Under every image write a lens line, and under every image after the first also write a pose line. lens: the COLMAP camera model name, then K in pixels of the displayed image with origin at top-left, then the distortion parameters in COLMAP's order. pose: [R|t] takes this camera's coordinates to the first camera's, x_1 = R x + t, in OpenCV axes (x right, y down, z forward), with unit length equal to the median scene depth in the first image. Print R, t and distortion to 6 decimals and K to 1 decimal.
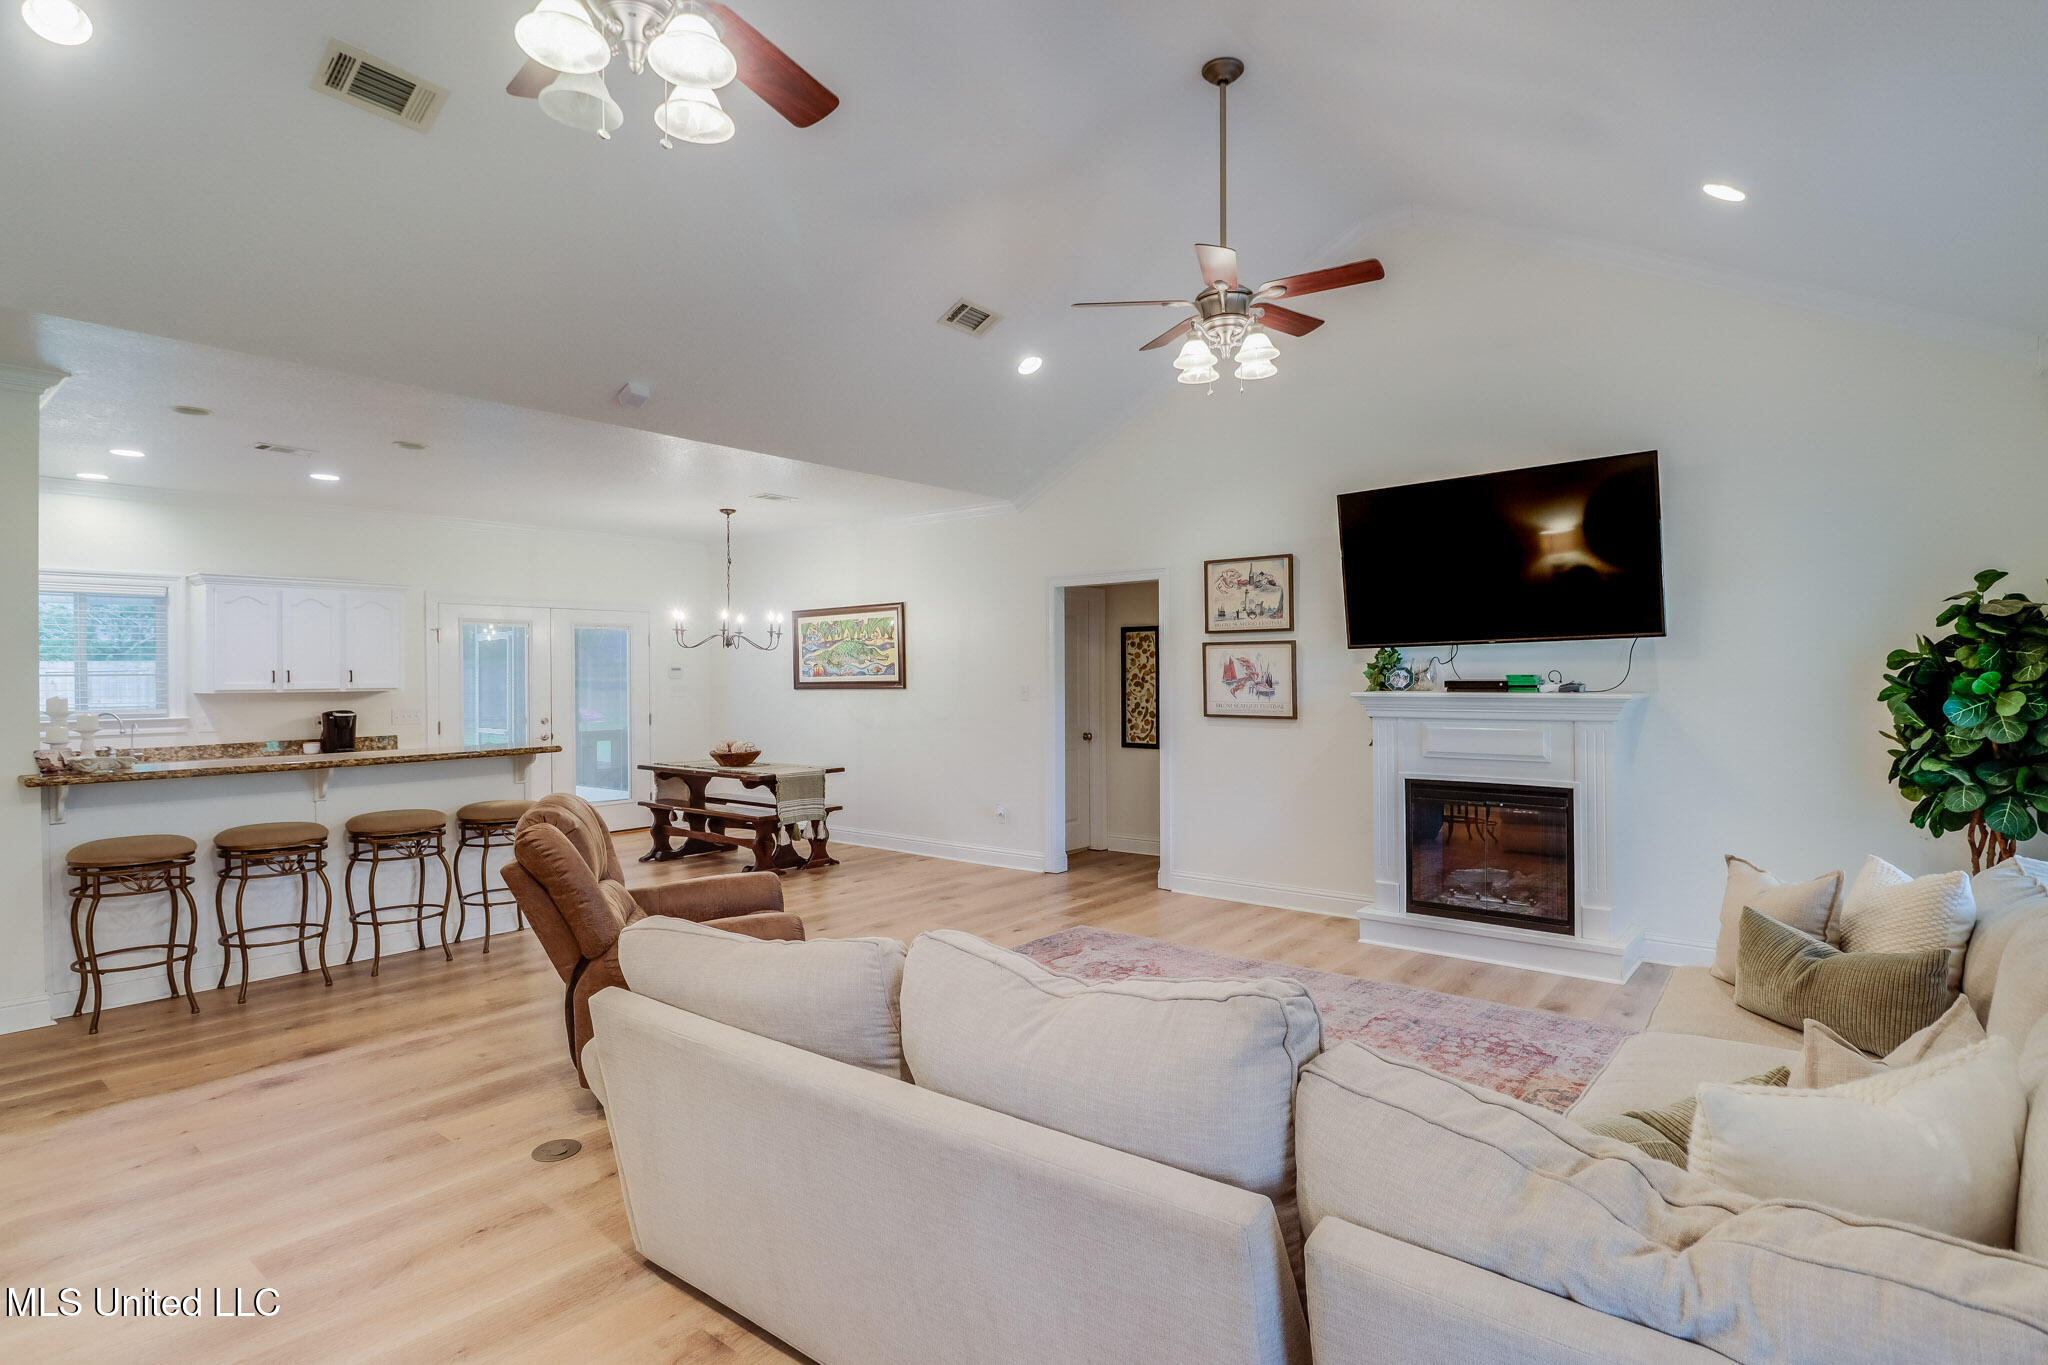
lens RADIAL K [[1038.3, 0, 1020.0], [0, 1038.3, 683.0], [0, 0, 1]] dist [0.000235, -0.001207]
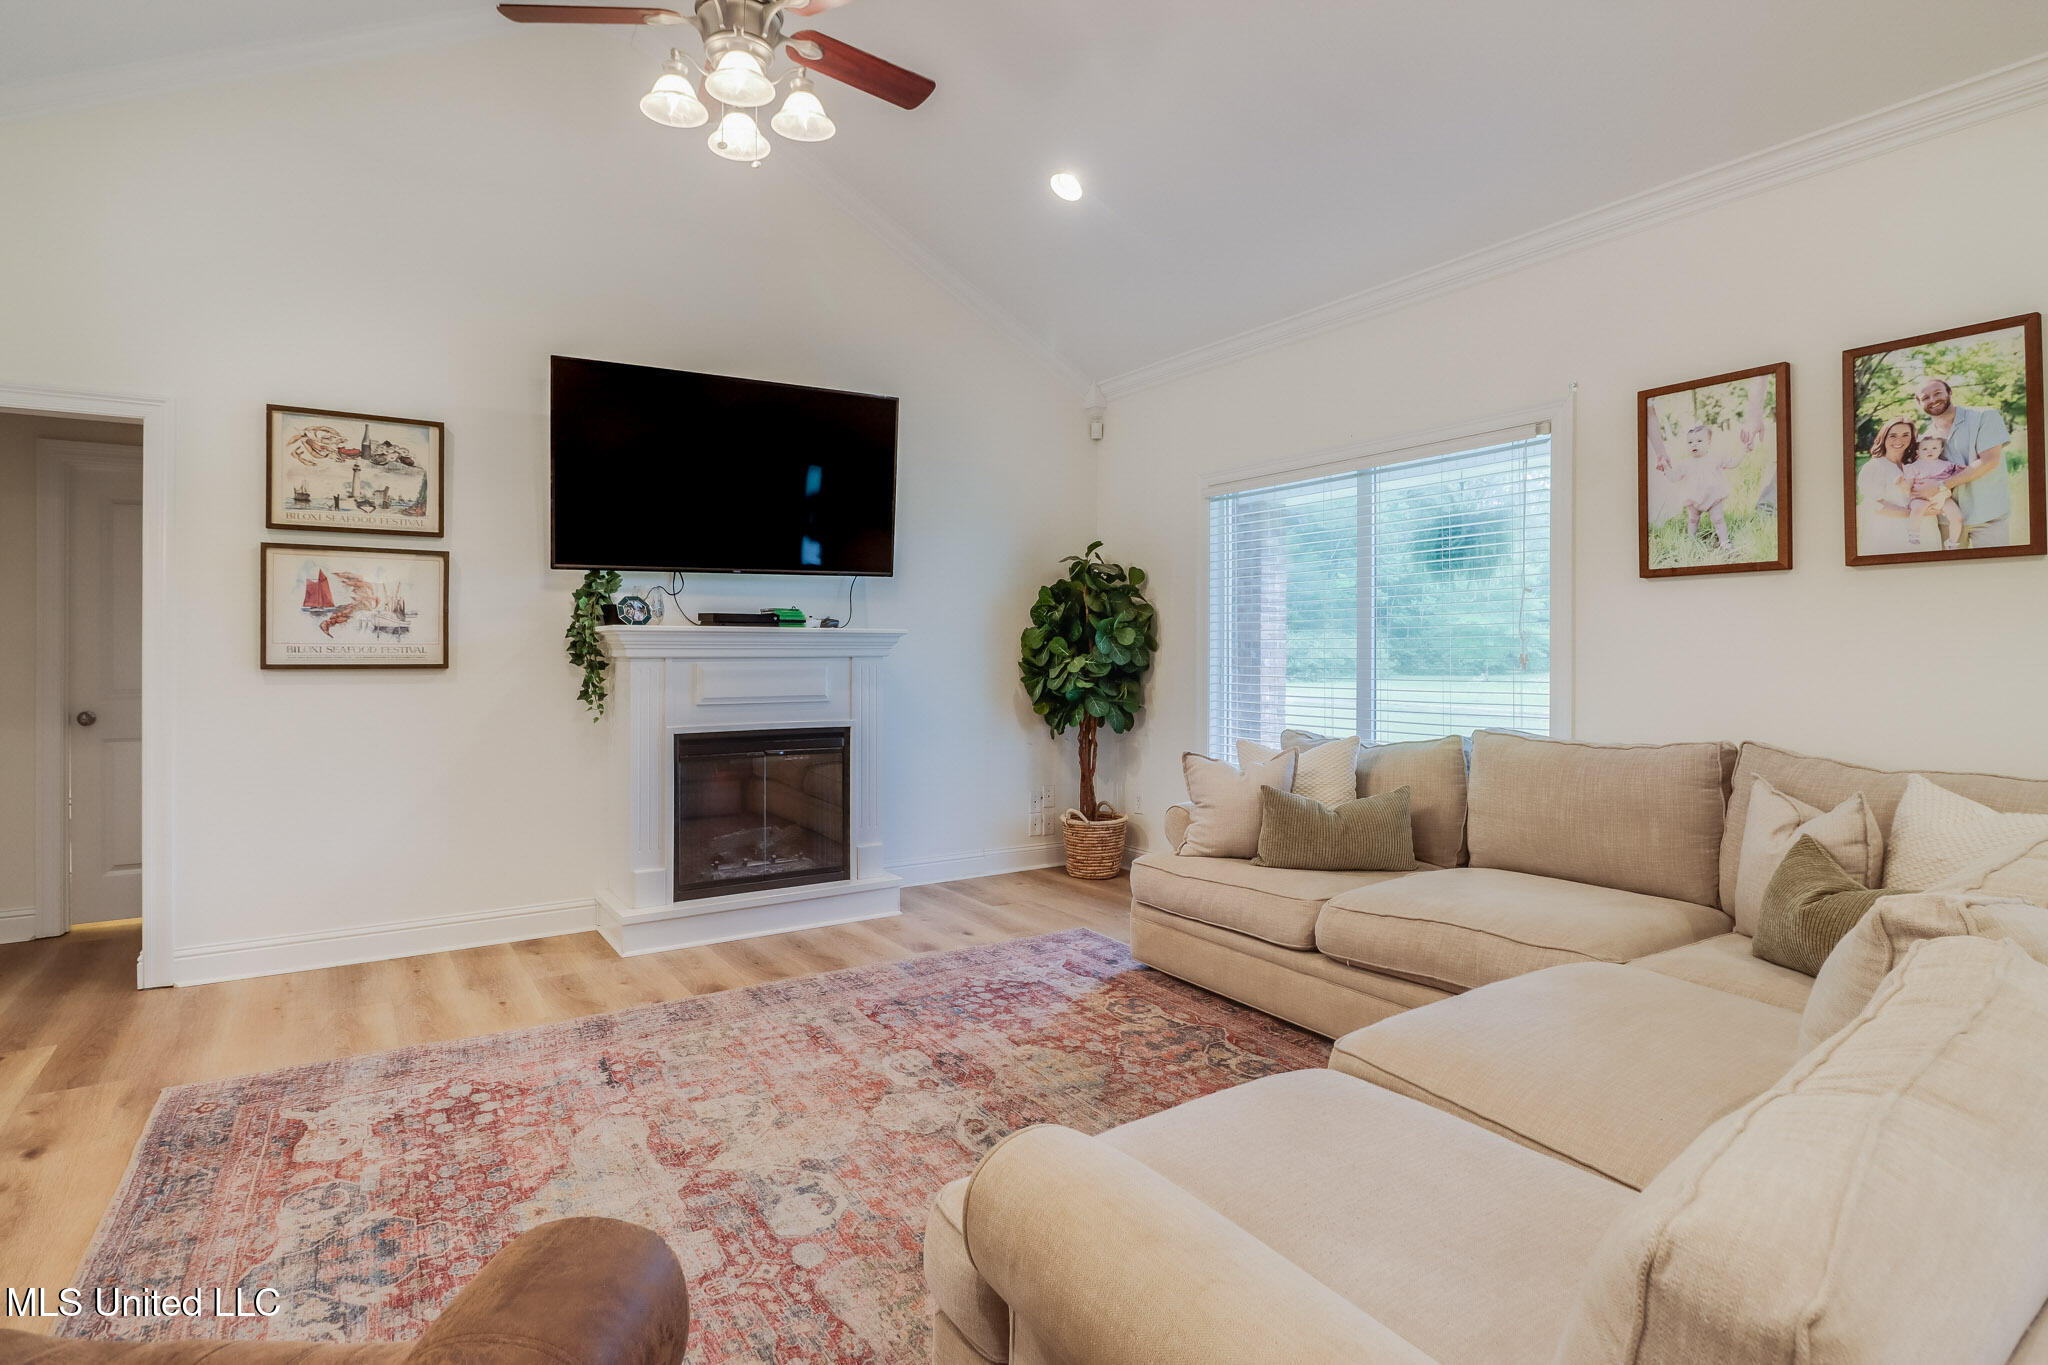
lens RADIAL K [[1039.8, 0, 1019.8], [0, 1039.8, 649.6], [0, 0, 1]] dist [-0.001133, -0.001062]
pose [[0.296431, 0.008079, 0.955020, -0.265821], [0.006948, 0.999920, -0.010615, 0.032017], [-0.955029, 0.009782, 0.296351, 0.433589]]
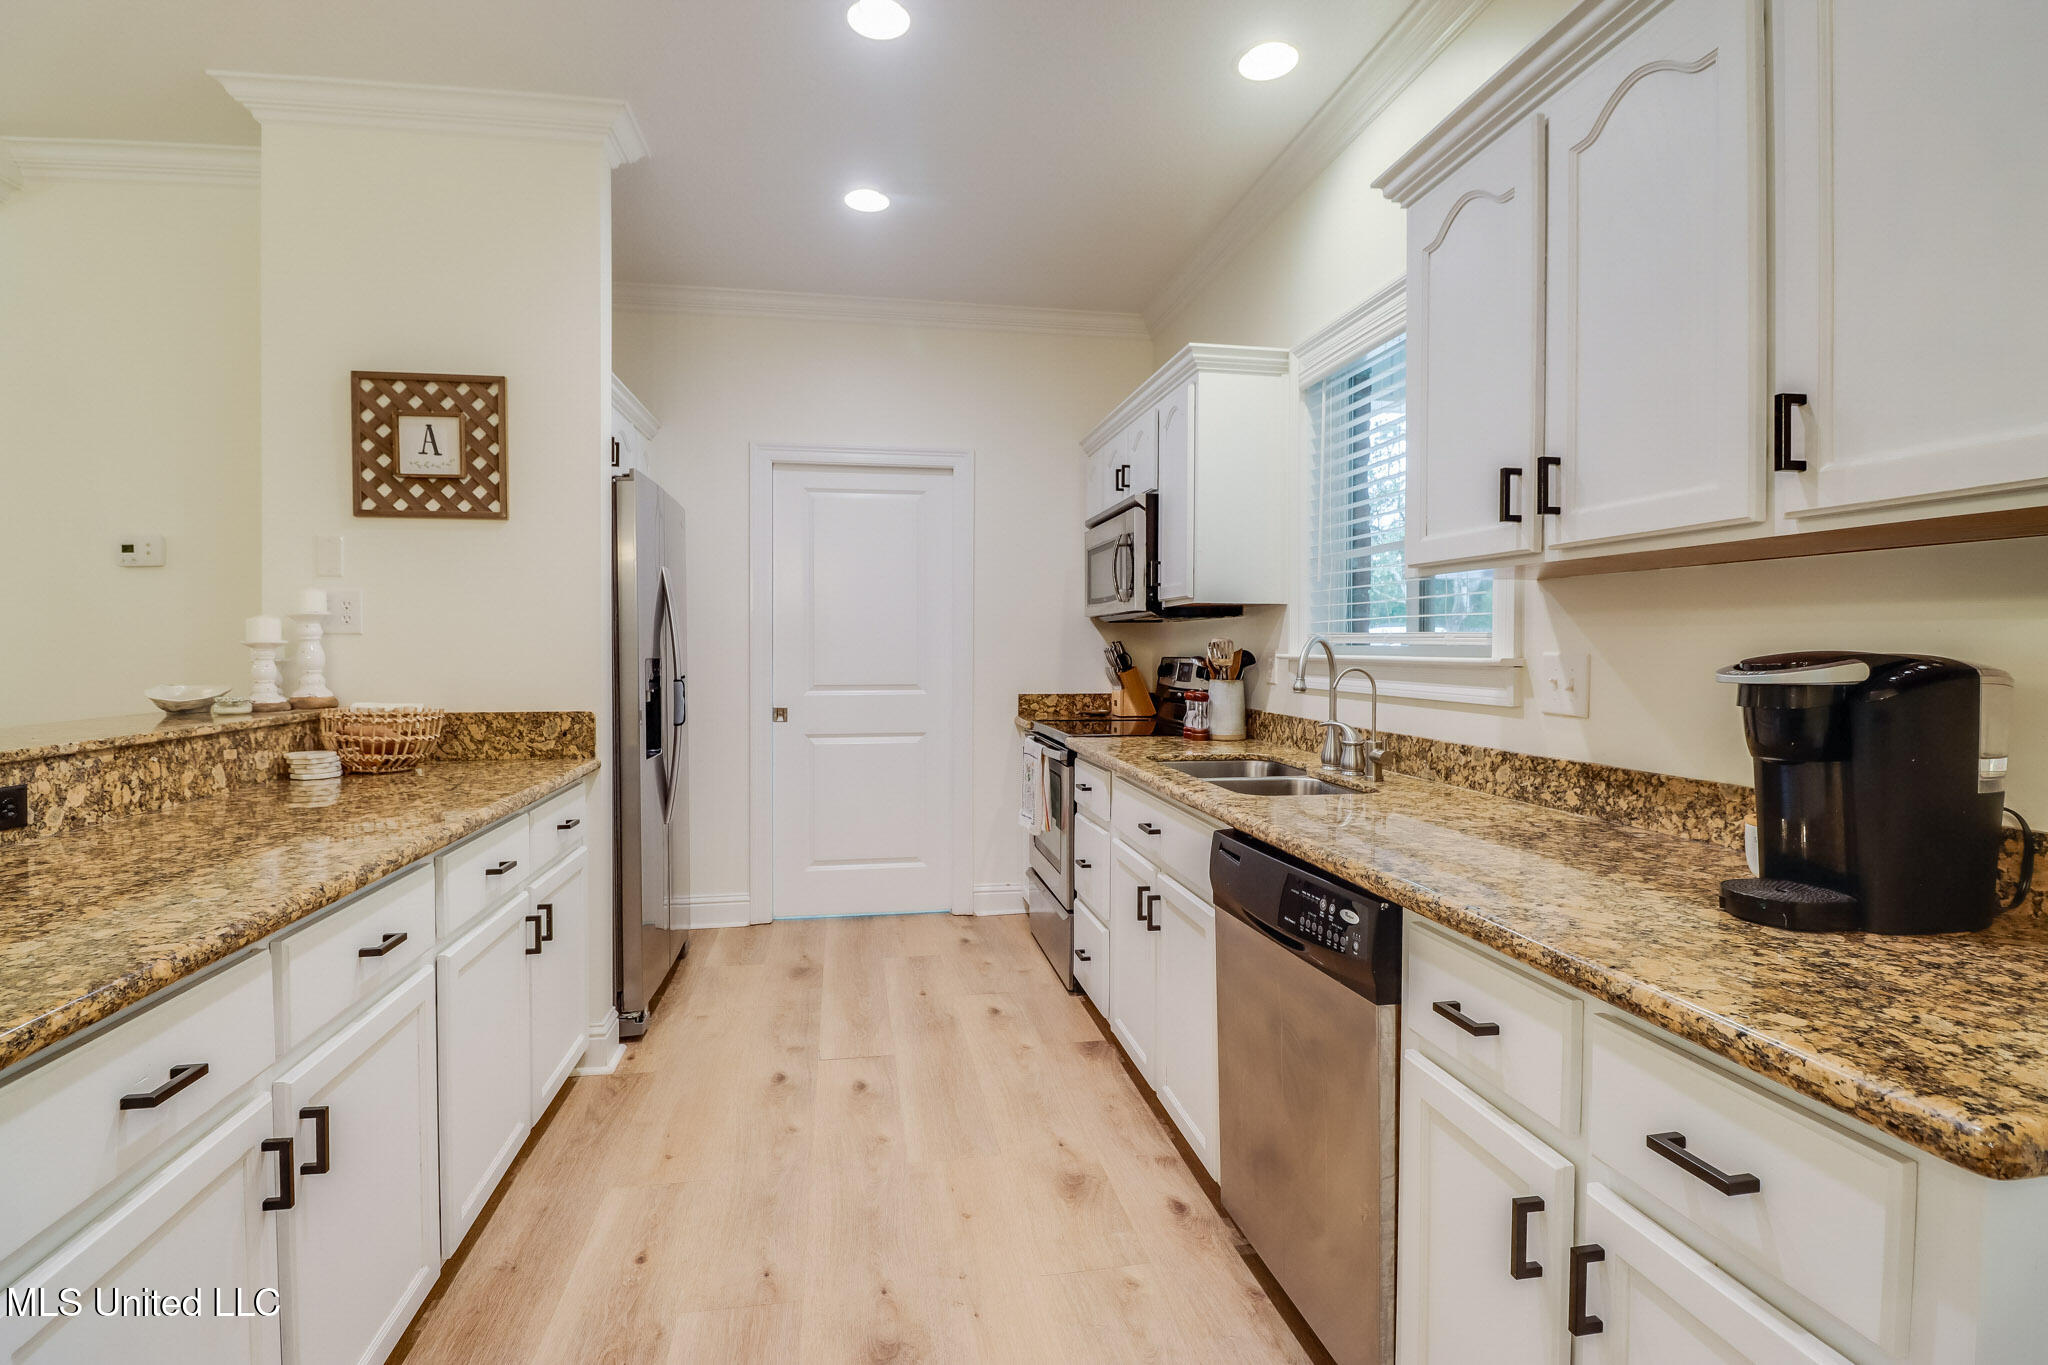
lens RADIAL K [[973.5, 0, 1027.9], [0, 973.5, 653.3], [0, 0, 1]] dist [-0.003178, -0.000933]
pose [[-0.655586, 0.016891, -0.754932, -0.535560], [-0.000458, 0.999741, 0.022766, 0.026974], [0.755121, 0.015271, -0.655408, 1.180395]]
